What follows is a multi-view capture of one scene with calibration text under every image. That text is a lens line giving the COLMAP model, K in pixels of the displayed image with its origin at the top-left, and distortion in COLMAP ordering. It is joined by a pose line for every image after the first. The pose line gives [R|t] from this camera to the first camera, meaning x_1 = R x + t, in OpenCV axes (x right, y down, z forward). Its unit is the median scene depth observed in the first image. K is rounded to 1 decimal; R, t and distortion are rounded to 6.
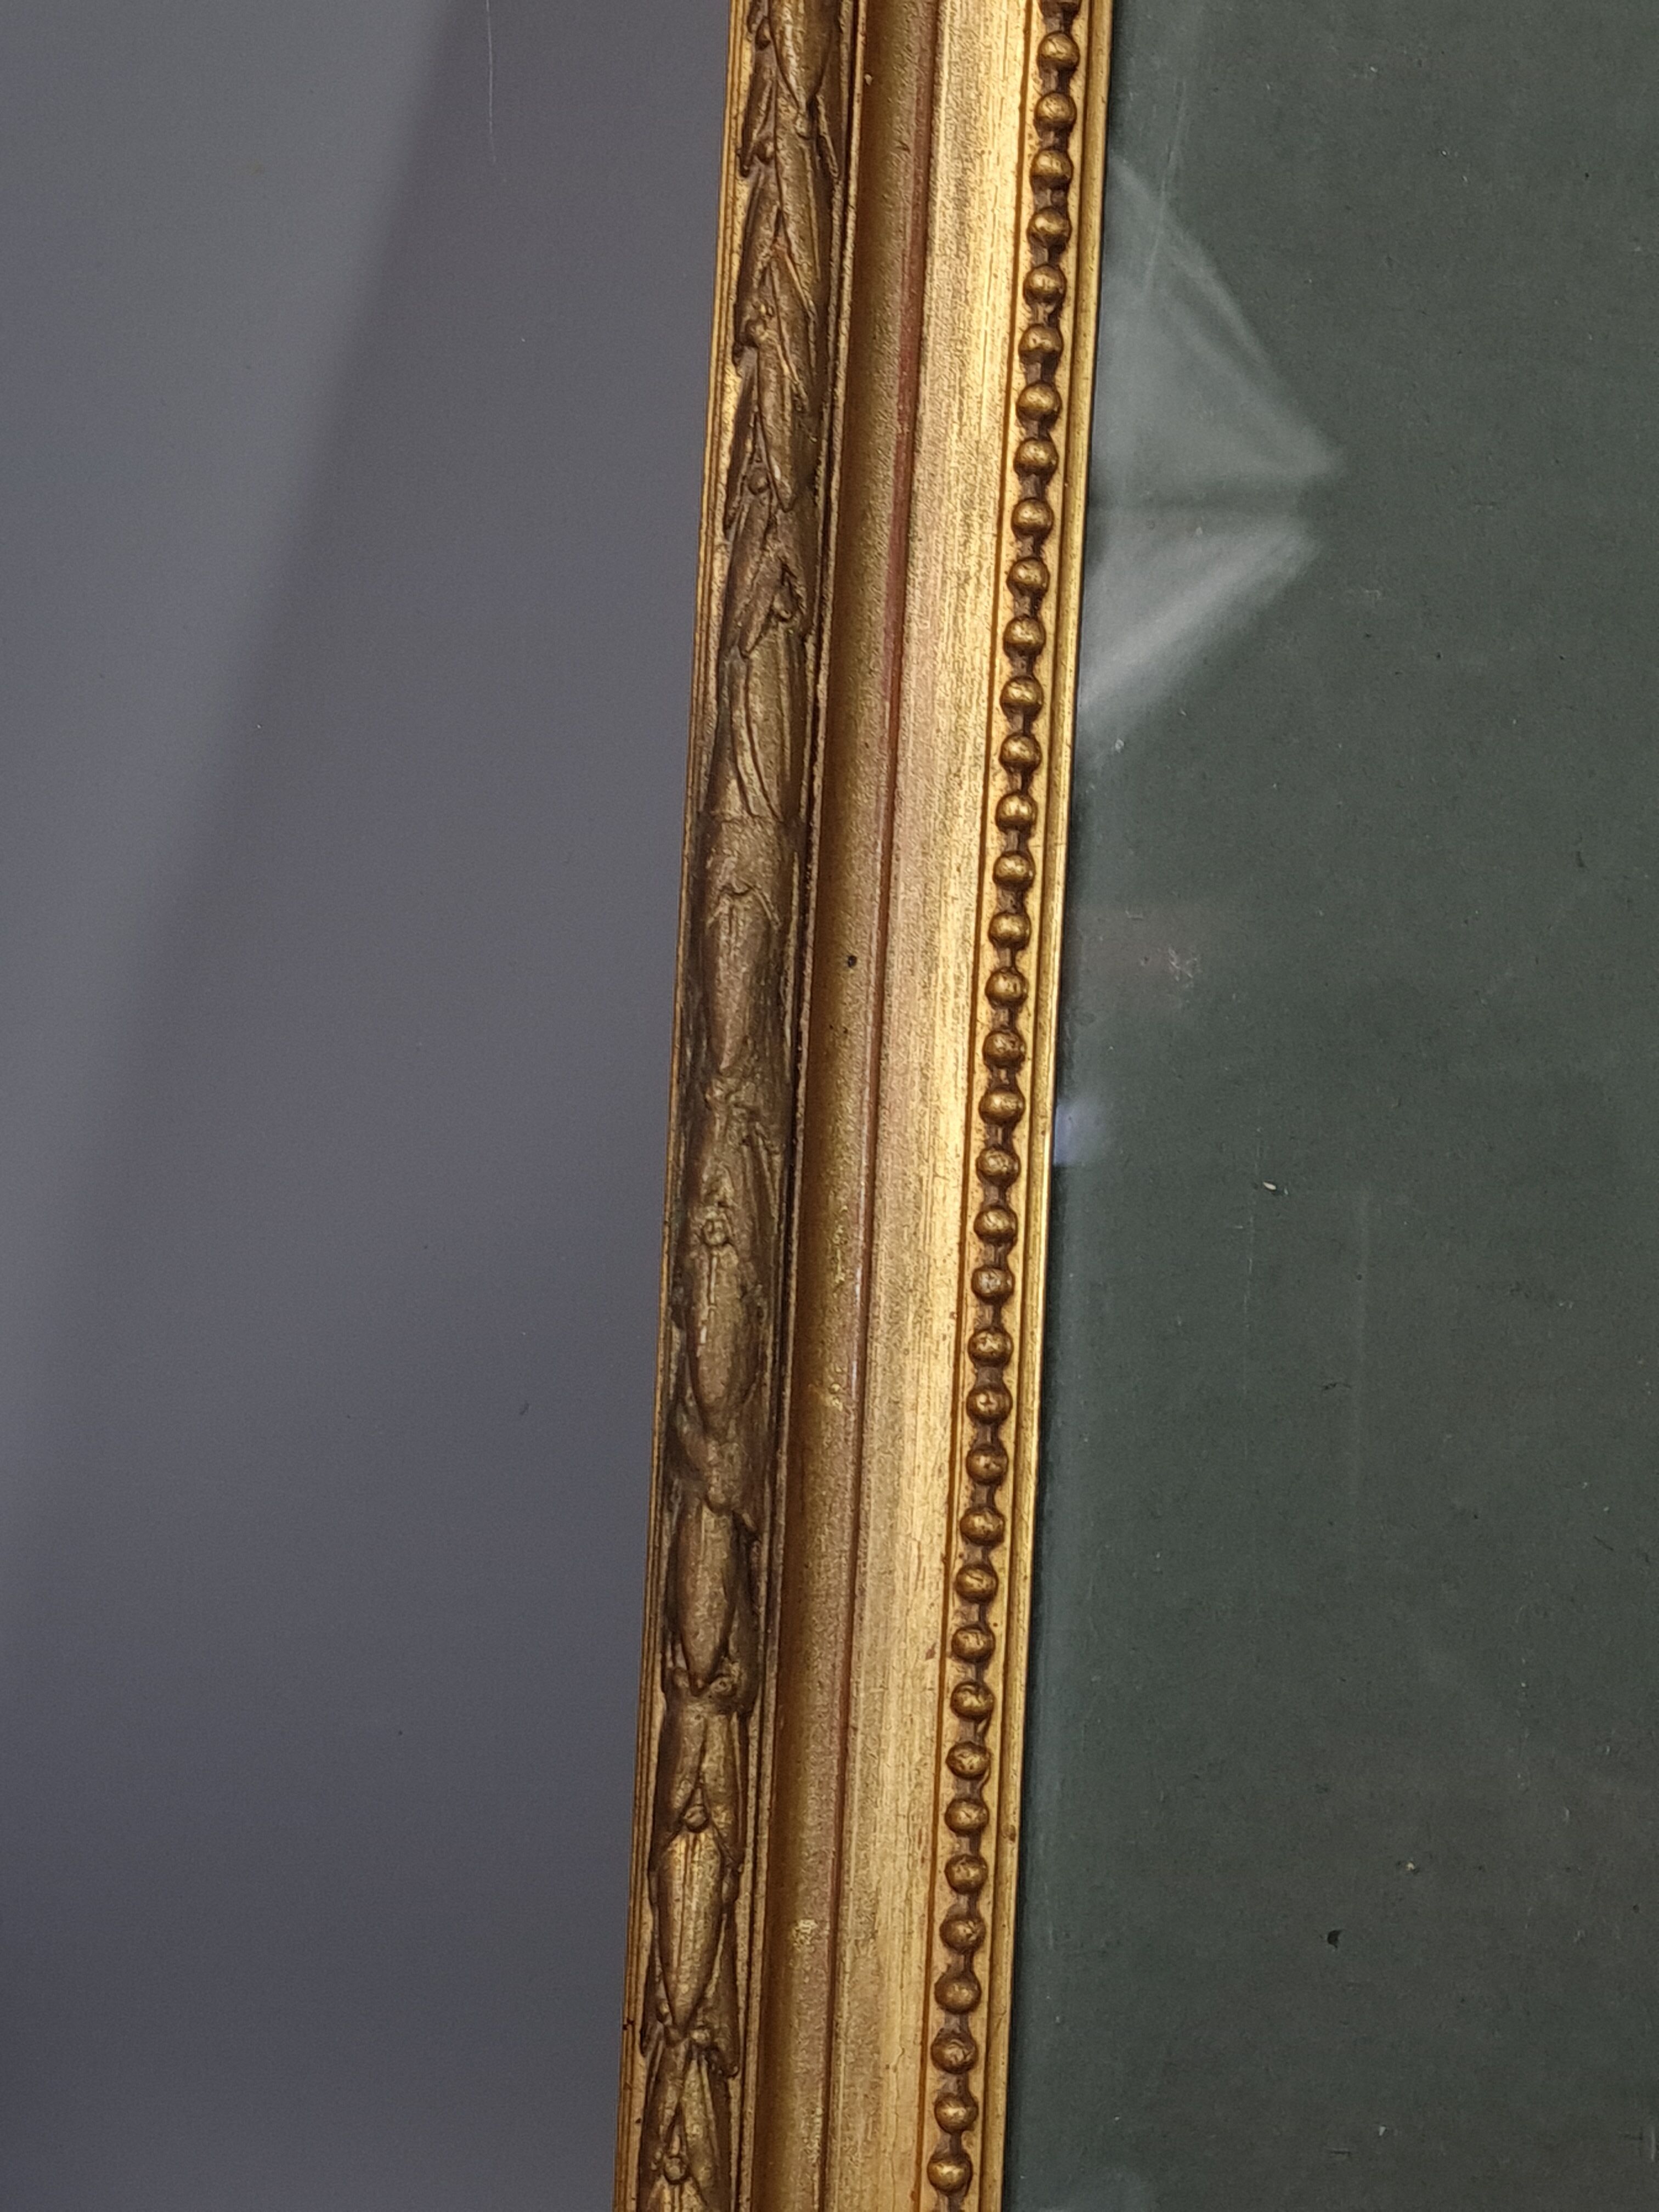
lens RADIAL K [[3829.9, 0, 753.1], [0, 3829.9, 1157.6], [0, 0, 1]] dist [0.016909, 0.022443]
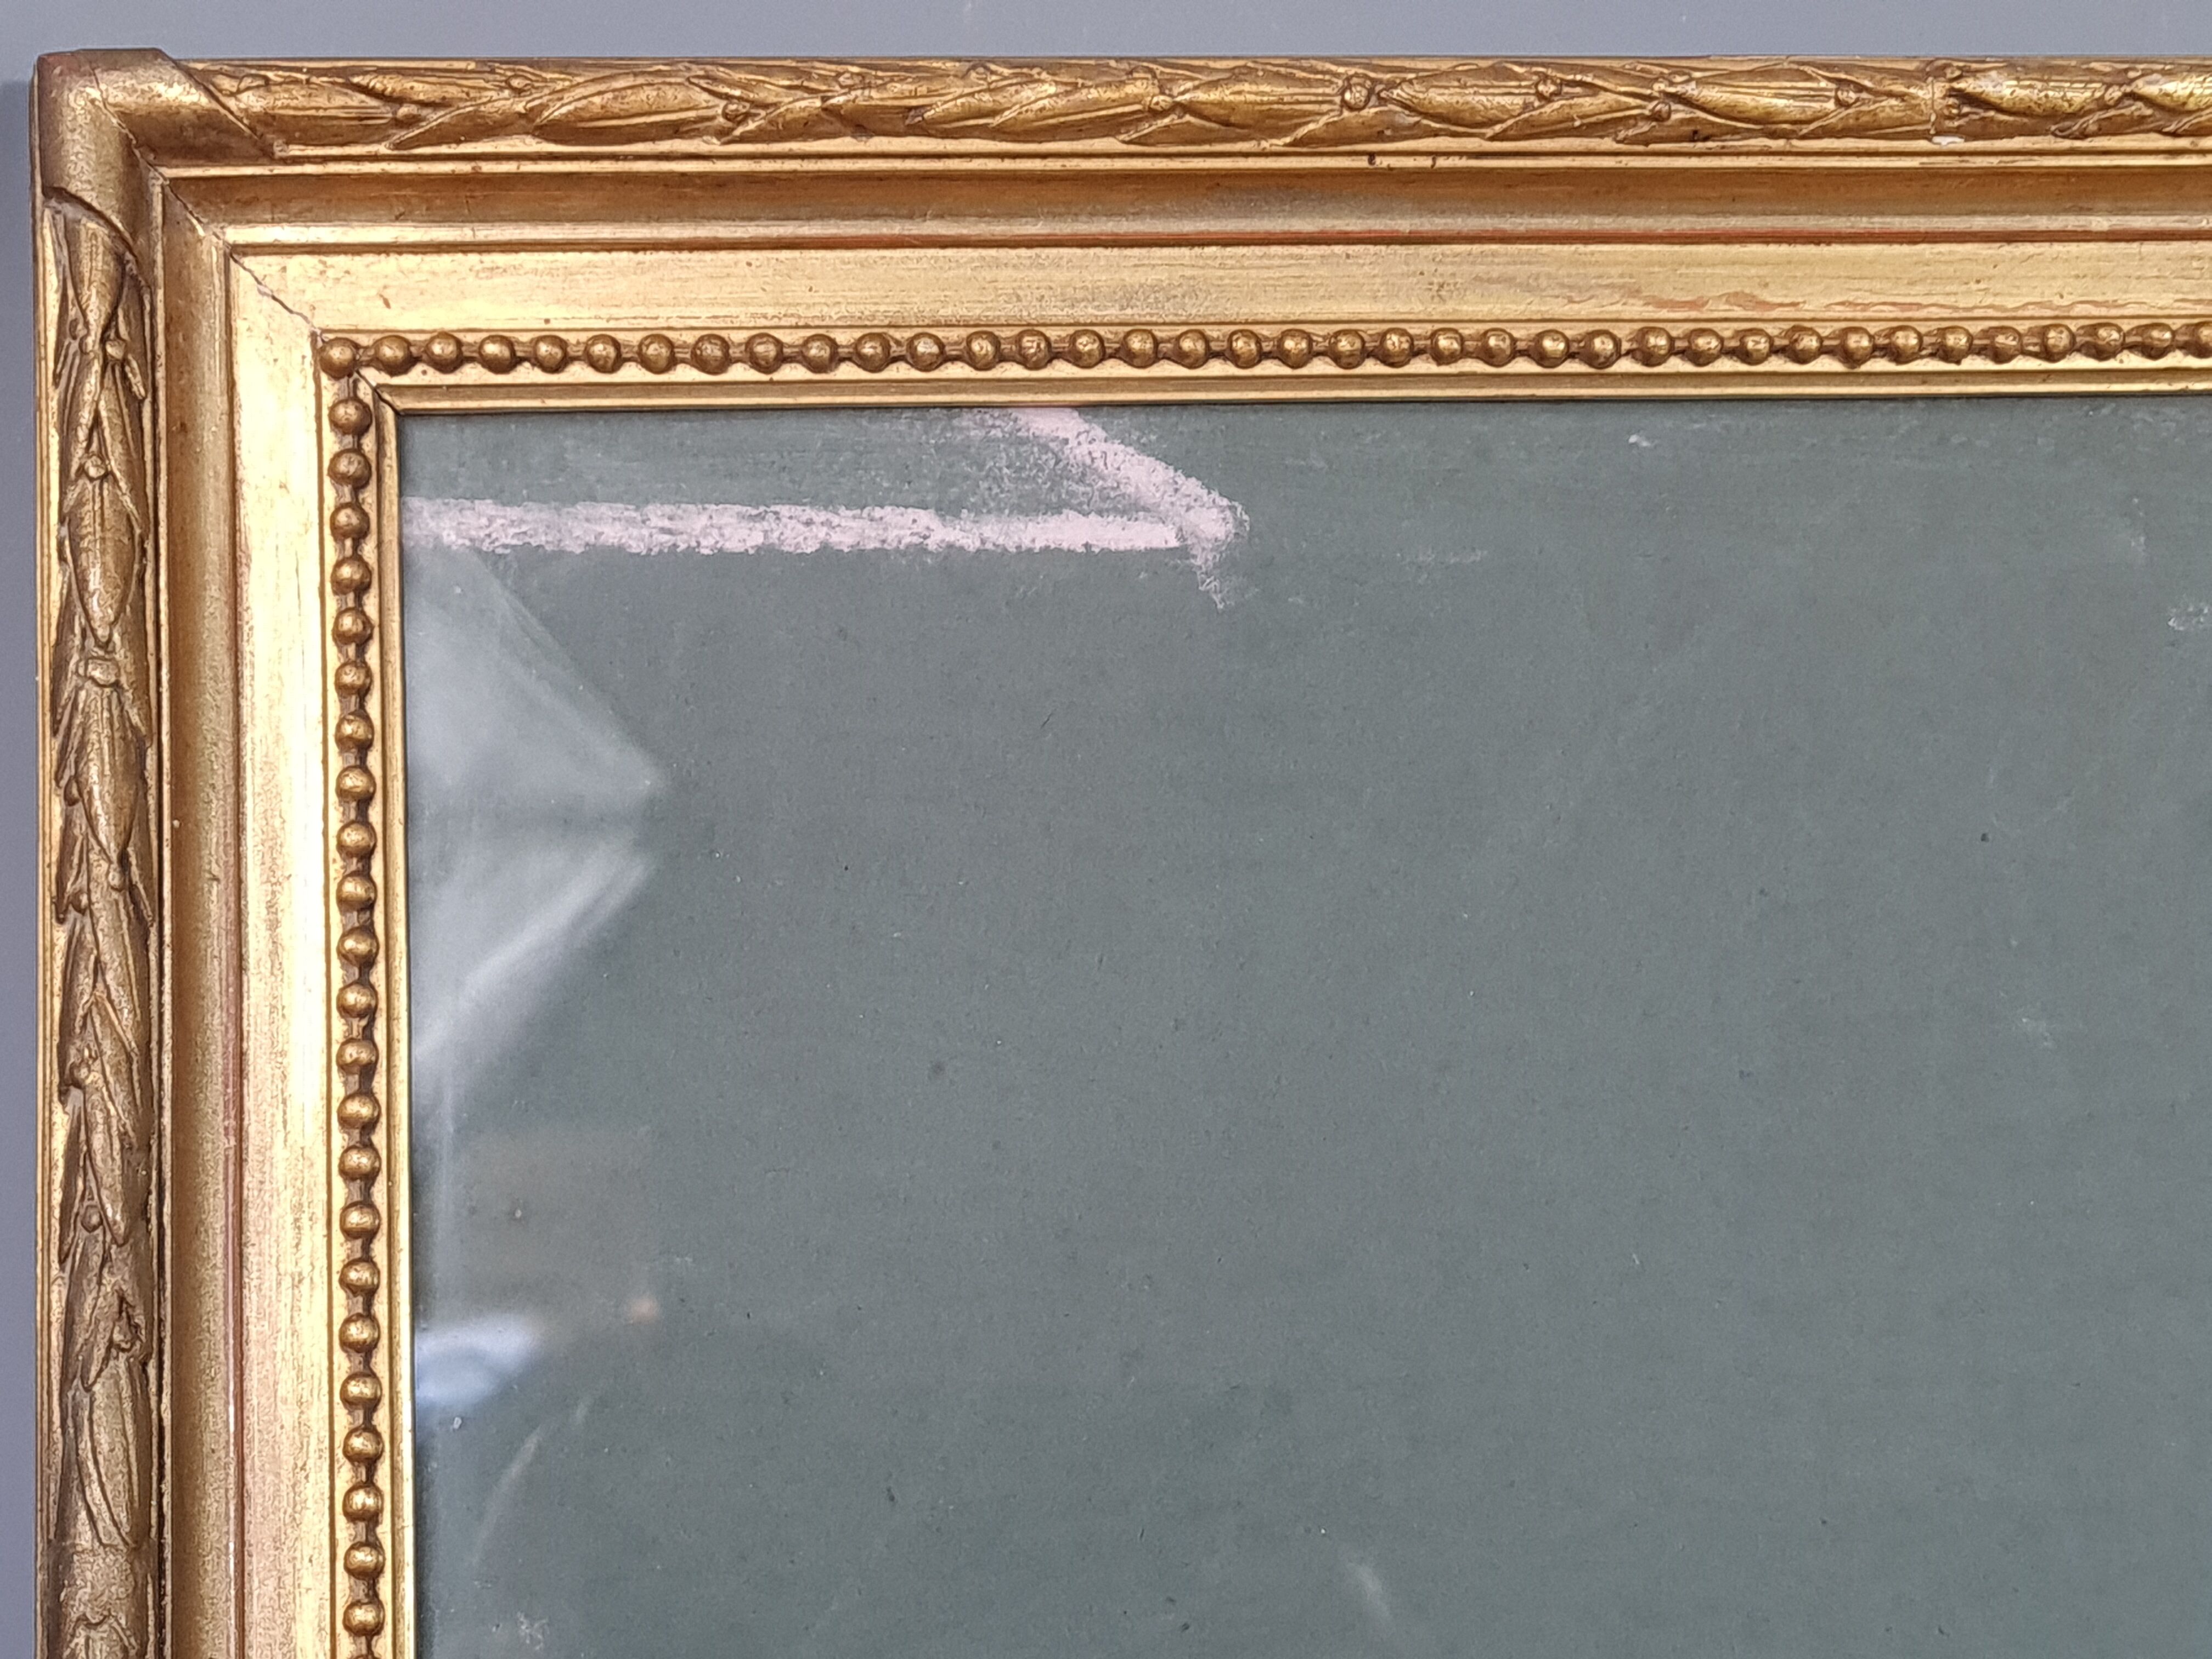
lens RADIAL K [[3829.9, 0, 1106.0], [0, 3829.9, 829.5], [0, 0, 1]] dist [0.016909, 0.022443]
pose [[0.964646, -0.056757, 0.257366, 0.005068], [0.087705, 0.990009, -0.110408, -0.140124], [-0.248528, 0.129077, 0.959986, -0.086129]]
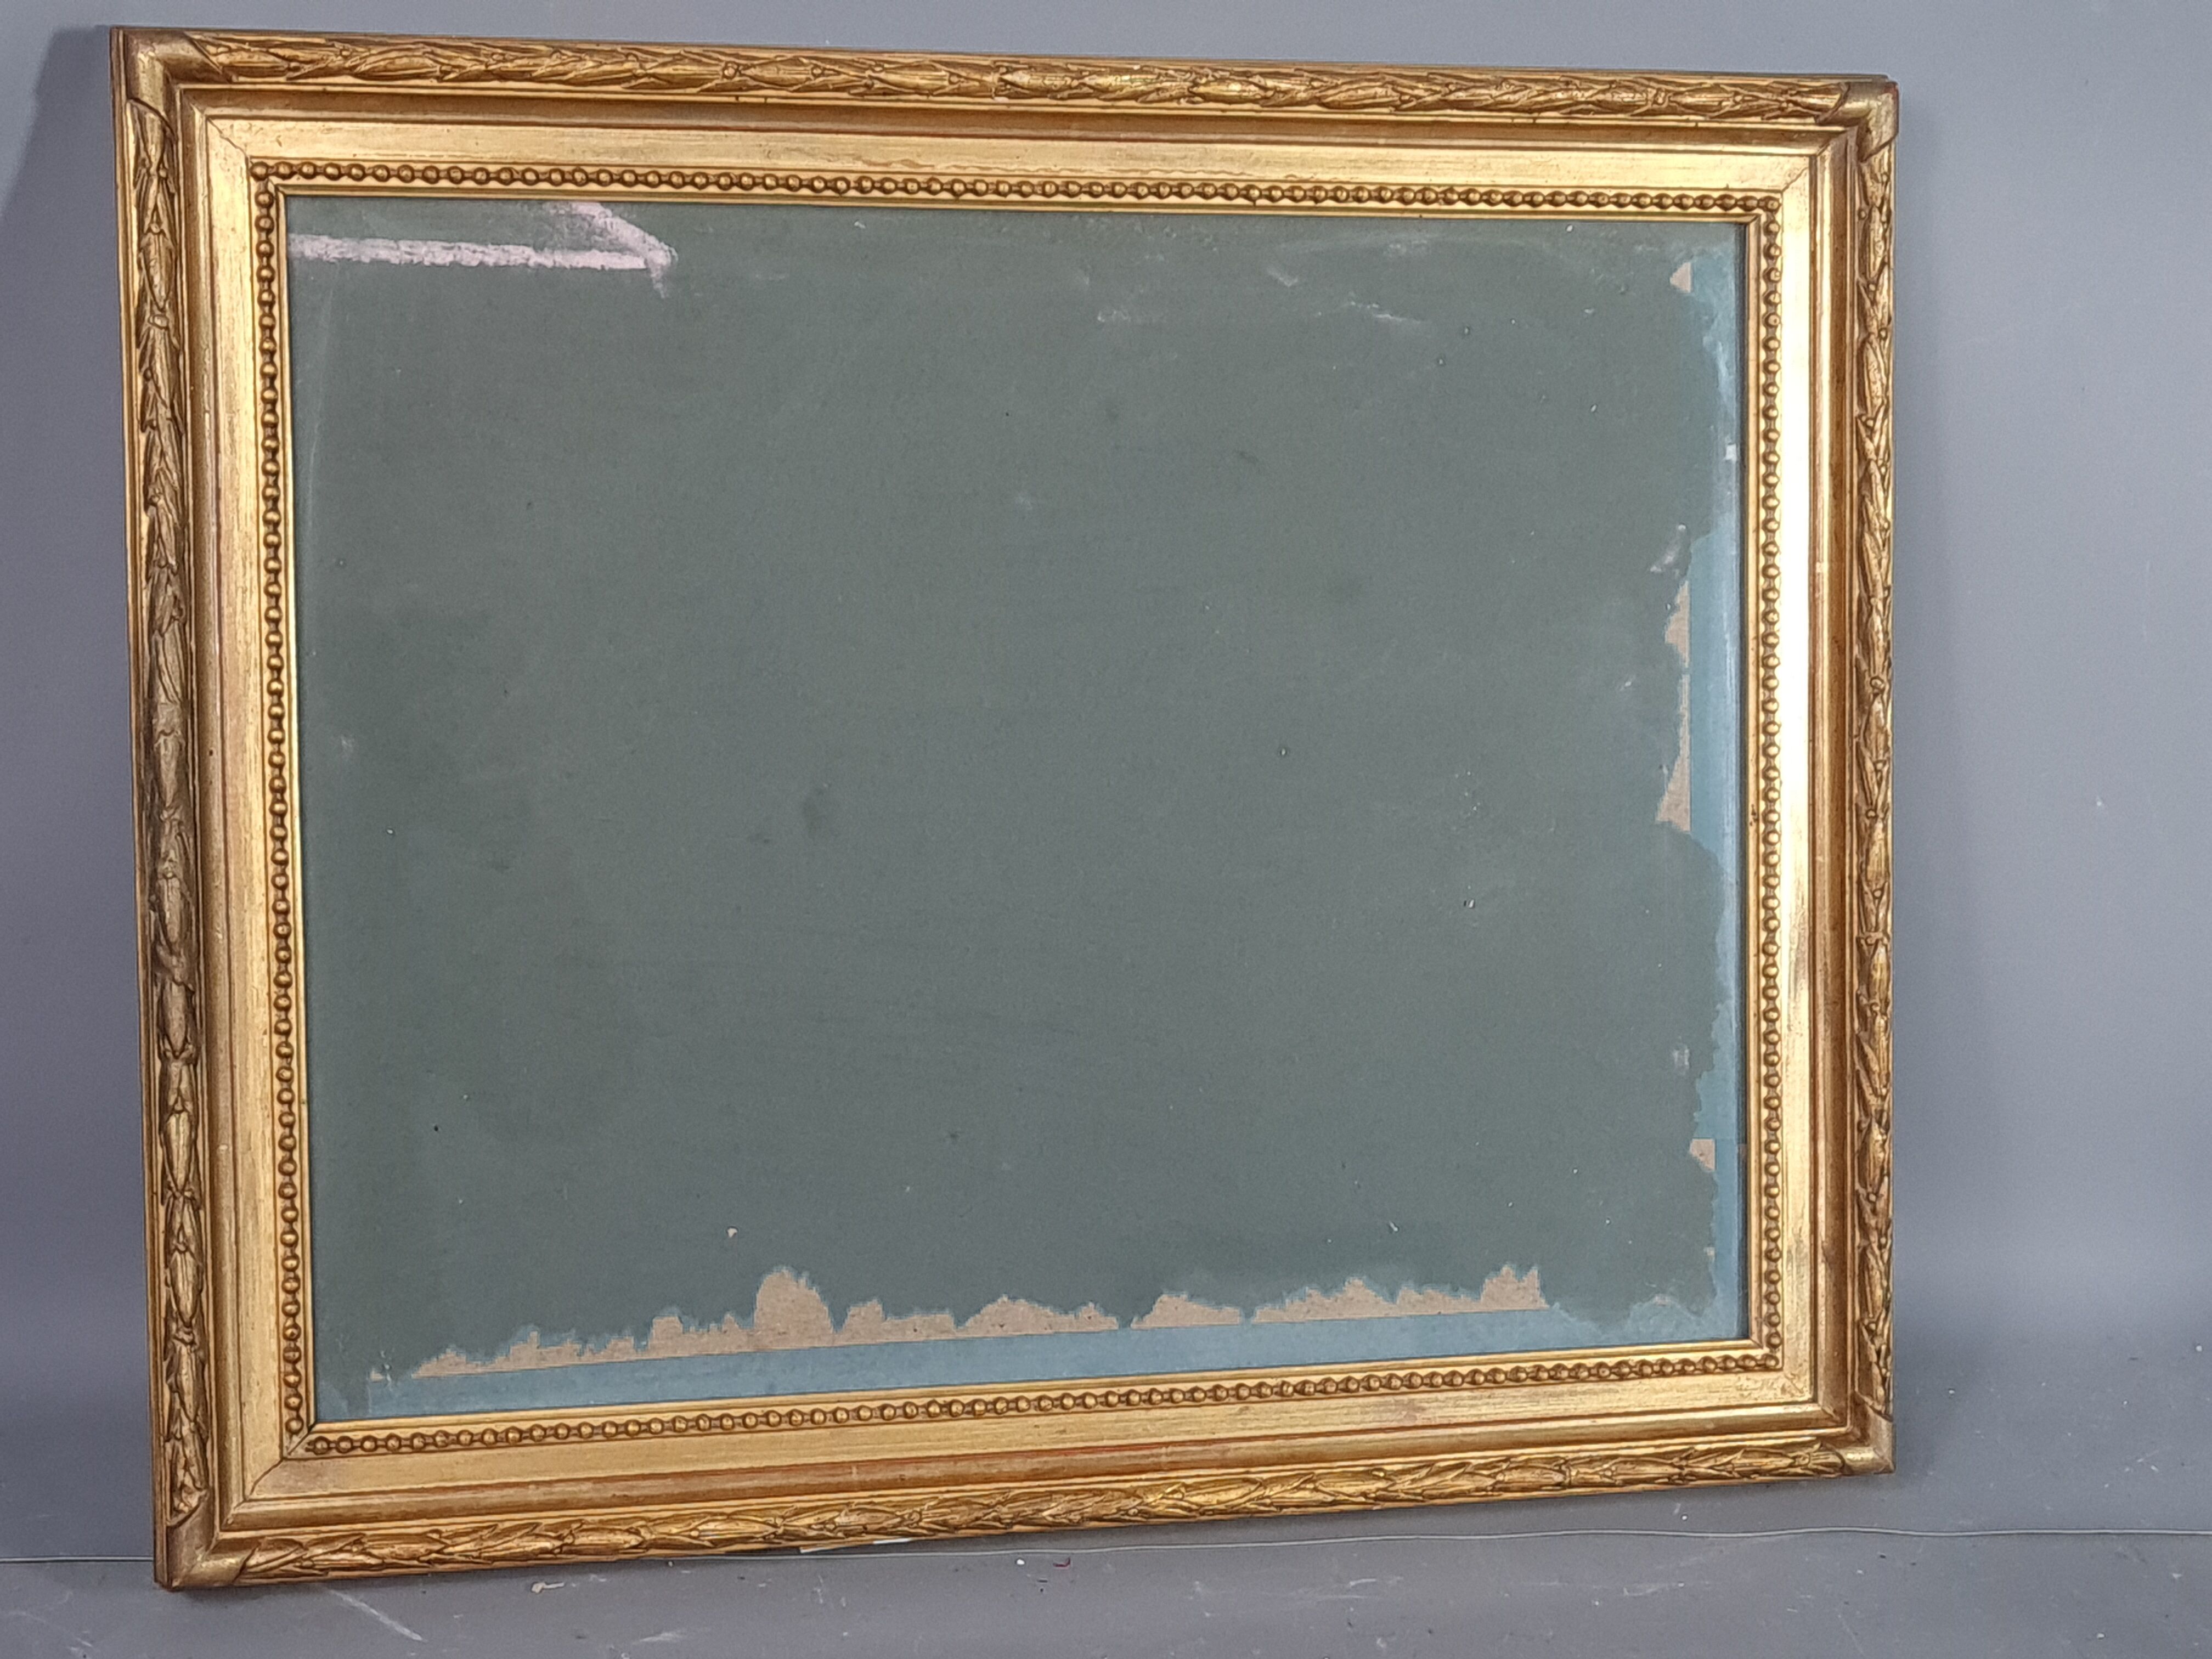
lens RADIAL K [[3829.9, 0, 1106.0], [0, 3829.9, 829.5], [0, 0, 1]] dist [0.016909, 0.022443]
pose [[0.931002, -0.082585, 0.355550, -0.315503], [0.050600, 0.993864, 0.098355, -0.214725], [-0.361491, -0.073578, 0.929468, -1.470347]]
